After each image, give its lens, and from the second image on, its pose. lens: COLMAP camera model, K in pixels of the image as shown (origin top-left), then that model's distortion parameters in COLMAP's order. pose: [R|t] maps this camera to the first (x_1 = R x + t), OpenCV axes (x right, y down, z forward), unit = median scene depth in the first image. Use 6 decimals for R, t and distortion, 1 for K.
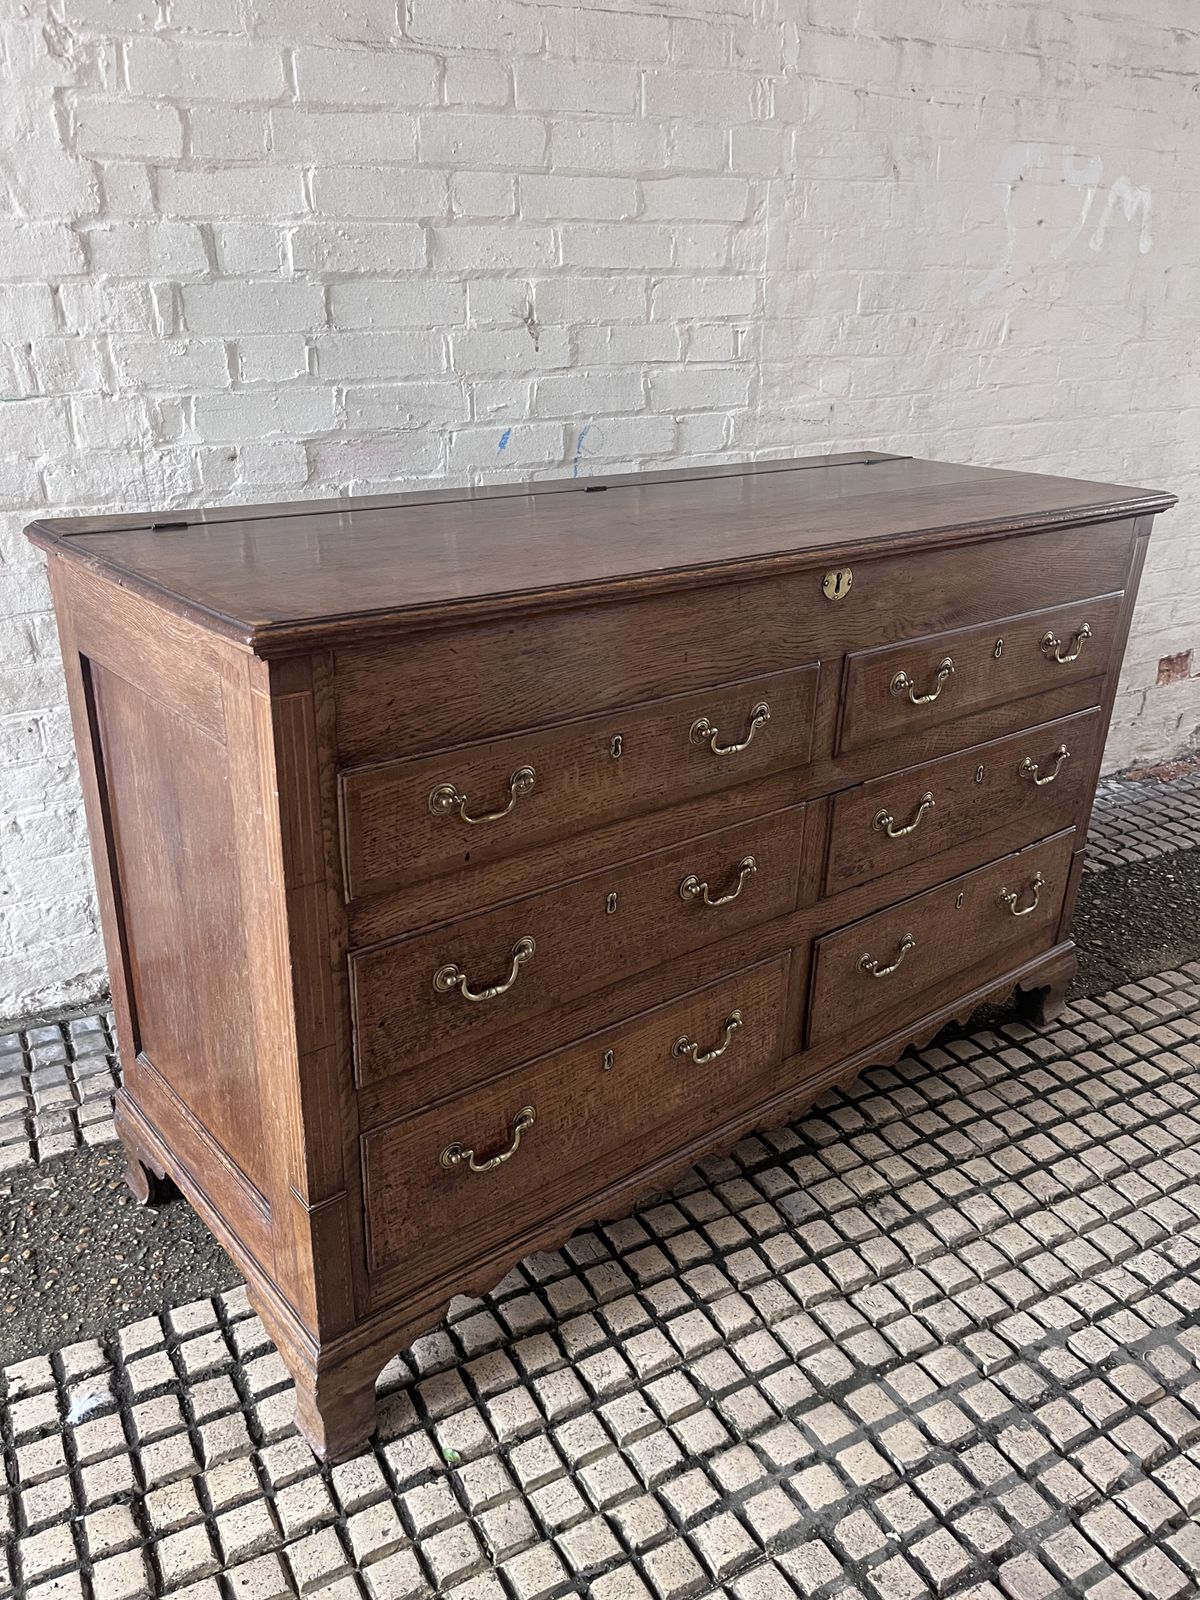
lens RADIAL K [[1205.1, 0, 586.7], [0, 1205.1, 802.0], [0, 0, 1]] dist [0.060160, -0.075619]
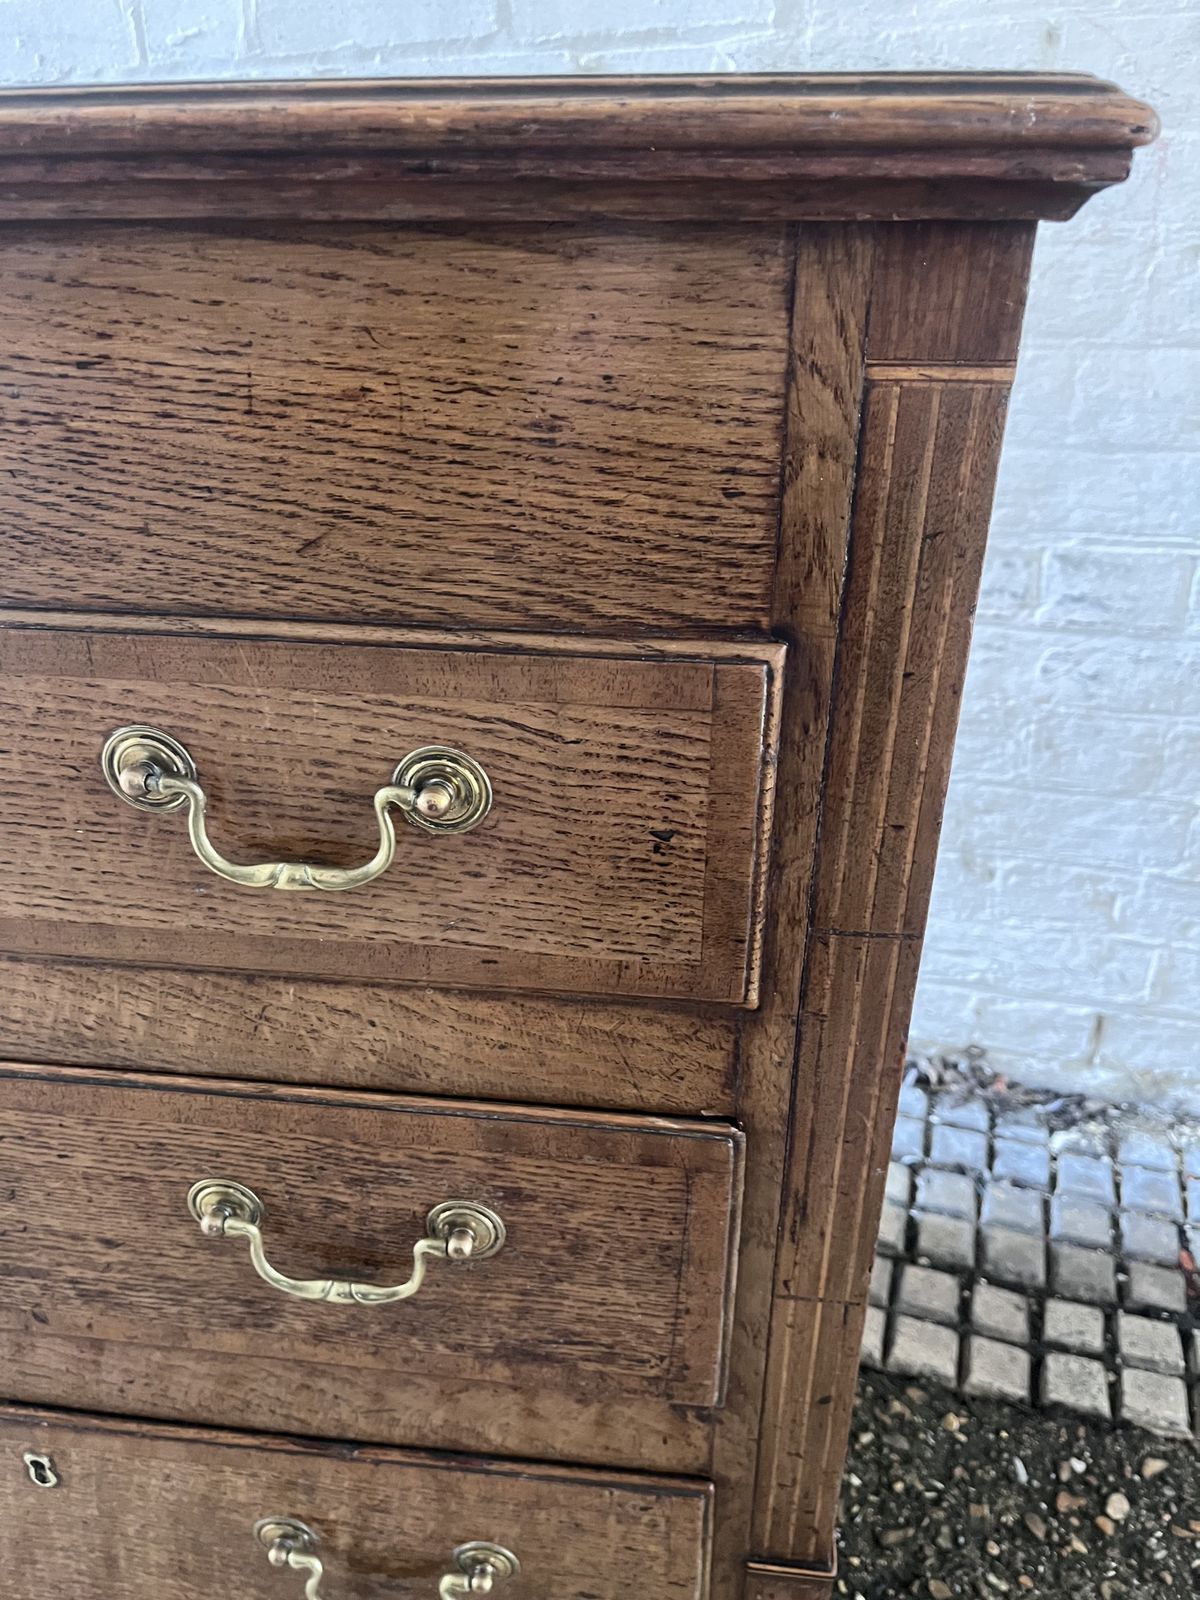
lens RADIAL K [[1226.4, 0, 600.0], [0, 1226.4, 800.0], [0, 0, 1]] dist [0.072610, -0.123861]
pose [[0.695129, 0.314474, -0.646453, 0.561671], [-0.258358, 0.948448, 0.183572, -0.182131], [0.670855, 0.039410, 0.740540, 0.850664]]
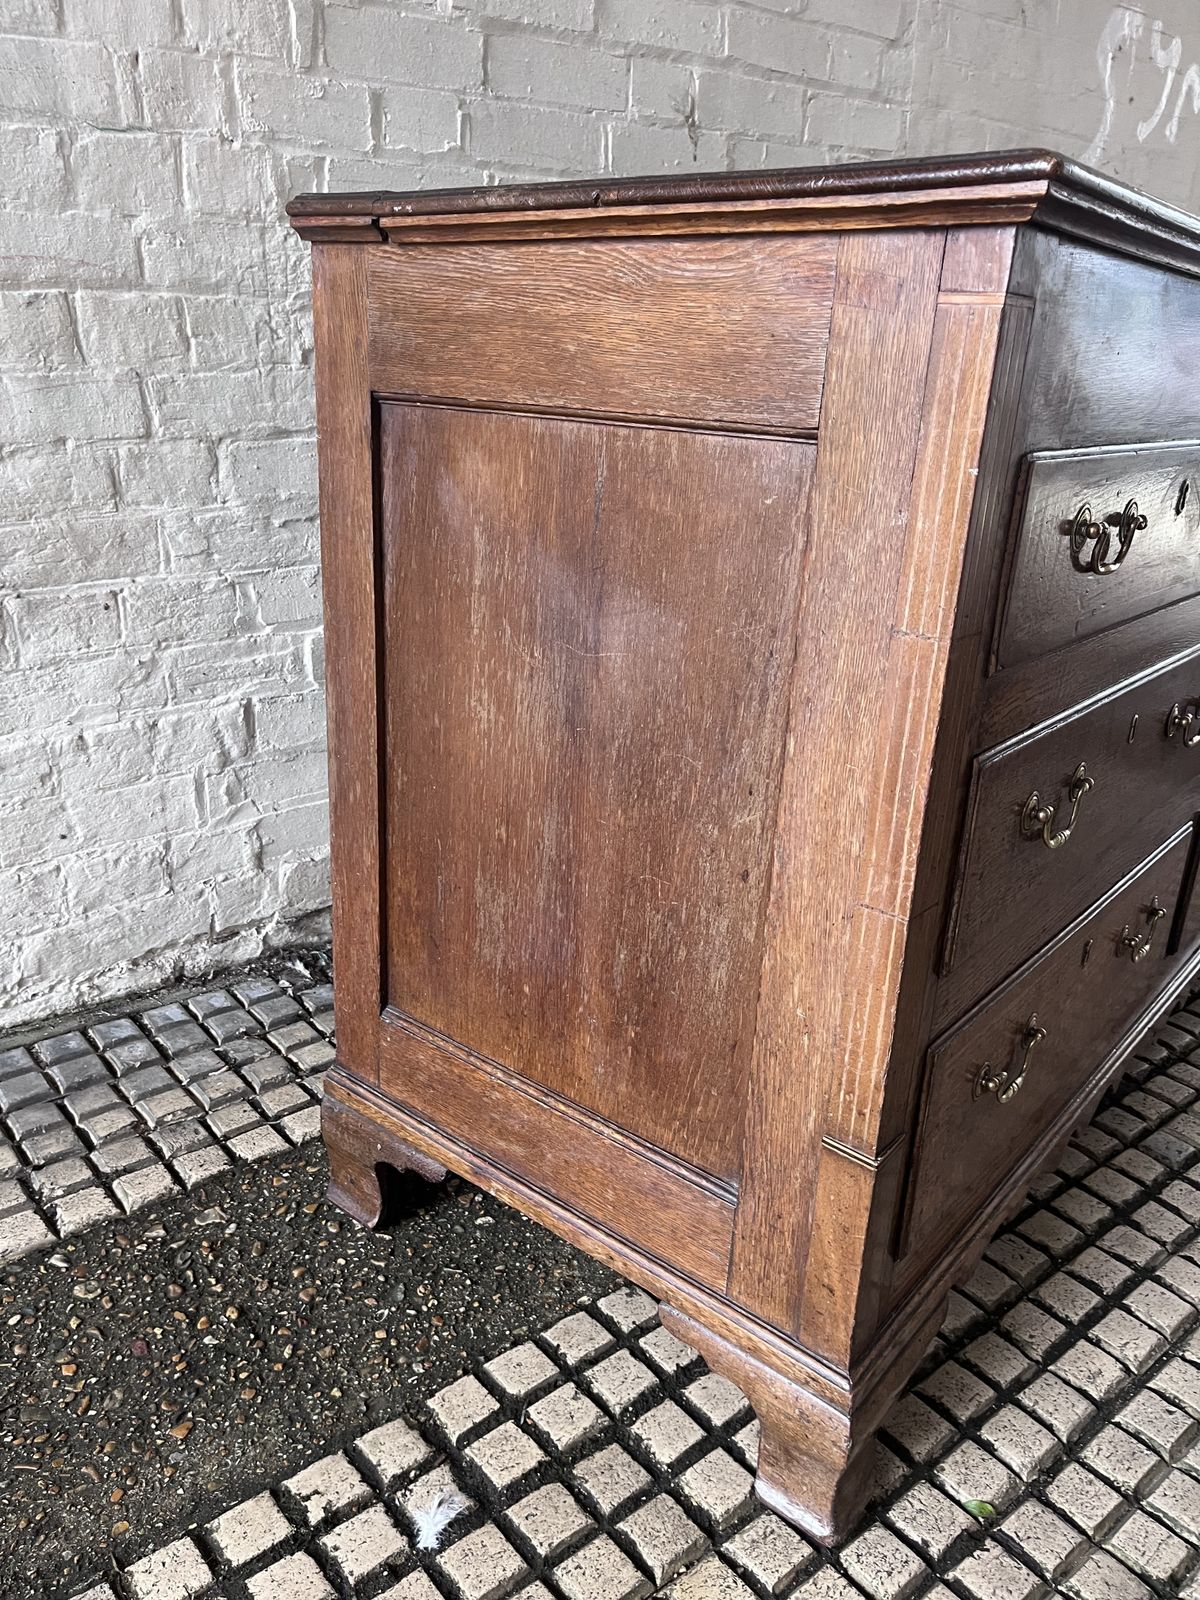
lens RADIAL K [[1207.4, 0, 585.9], [0, 1207.4, 805.0], [0, 0, 1]] dist [0.073898, -0.111662]
pose [[0.982162, -0.044629, 0.182666, -0.326890], [0.050080, 0.998424, -0.025334, 0.097118], [-0.181247, 0.034030, 0.982849, 0.240078]]
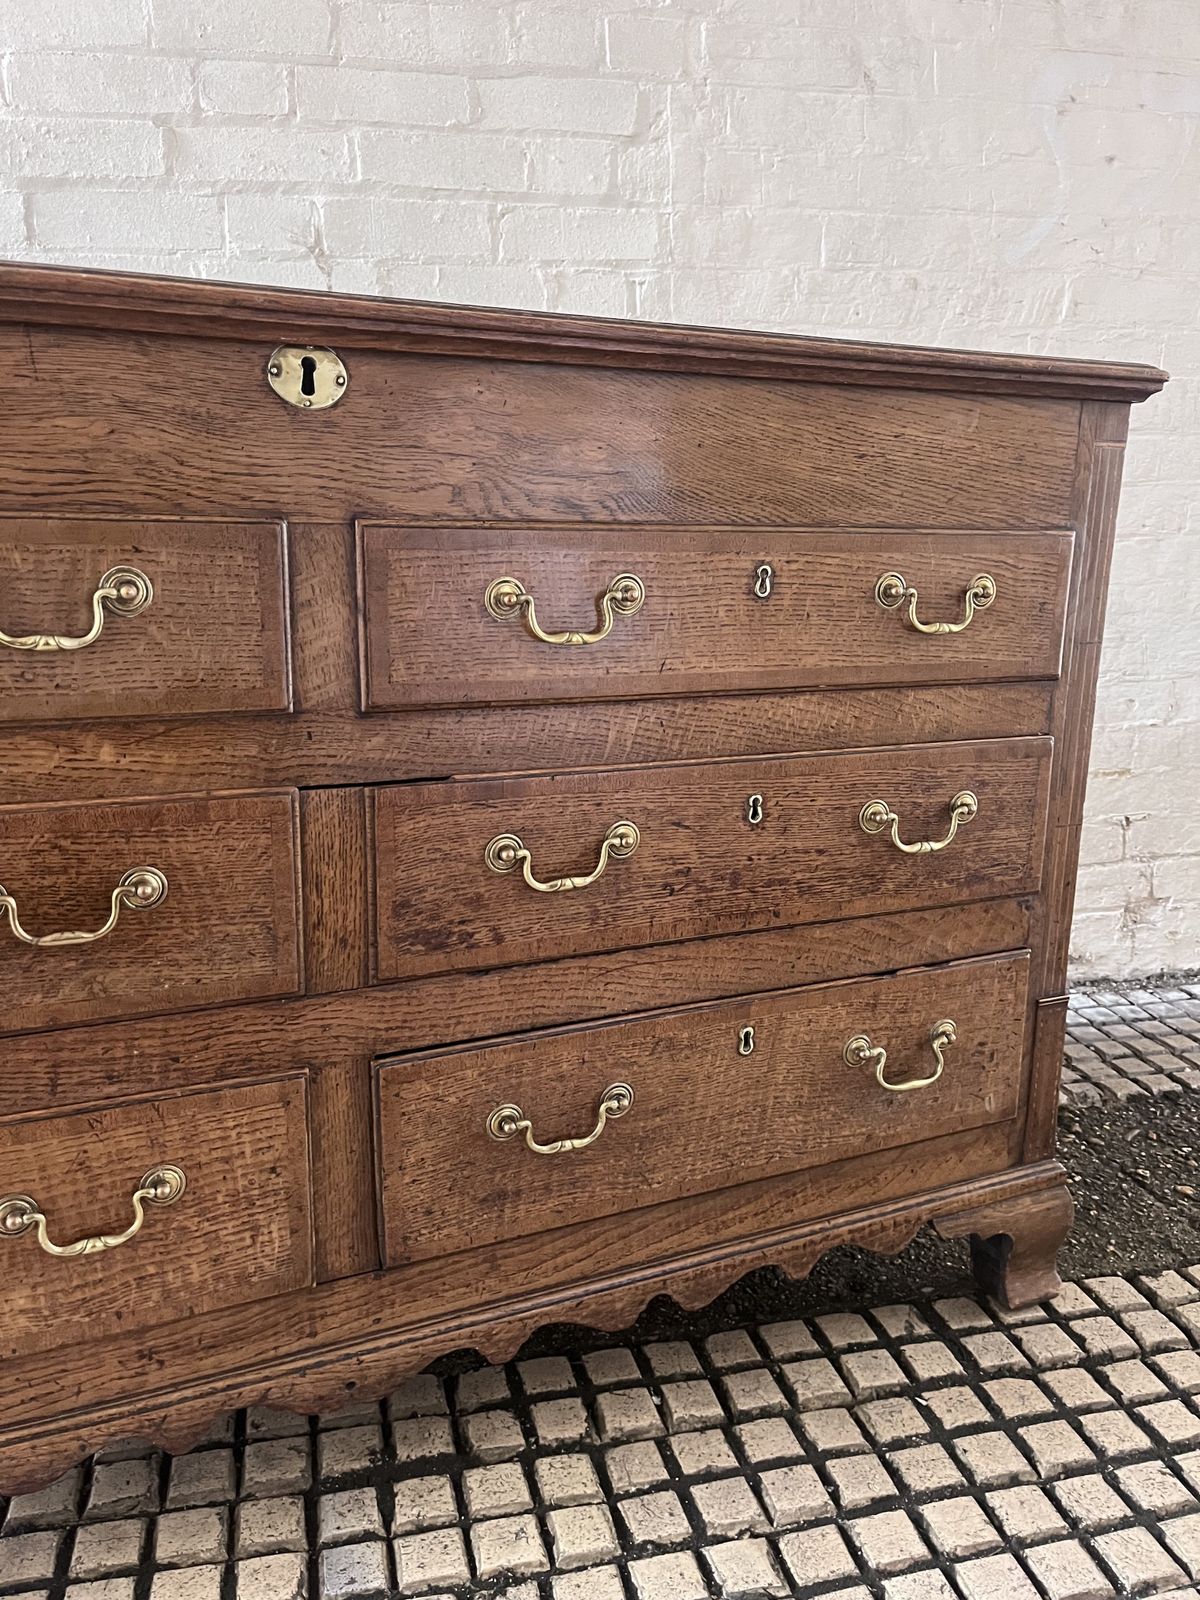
lens RADIAL K [[1207.4, 0, 585.9], [0, 1207.4, 805.0], [0, 0, 1]] dist [0.073898, -0.111662]
pose [[0.965834, 0.042330, -0.255682, 0.375249], [-0.087684, 0.981762, -0.168686, 0.075009], [0.243878, 0.185342, 0.951931, 0.415273]]
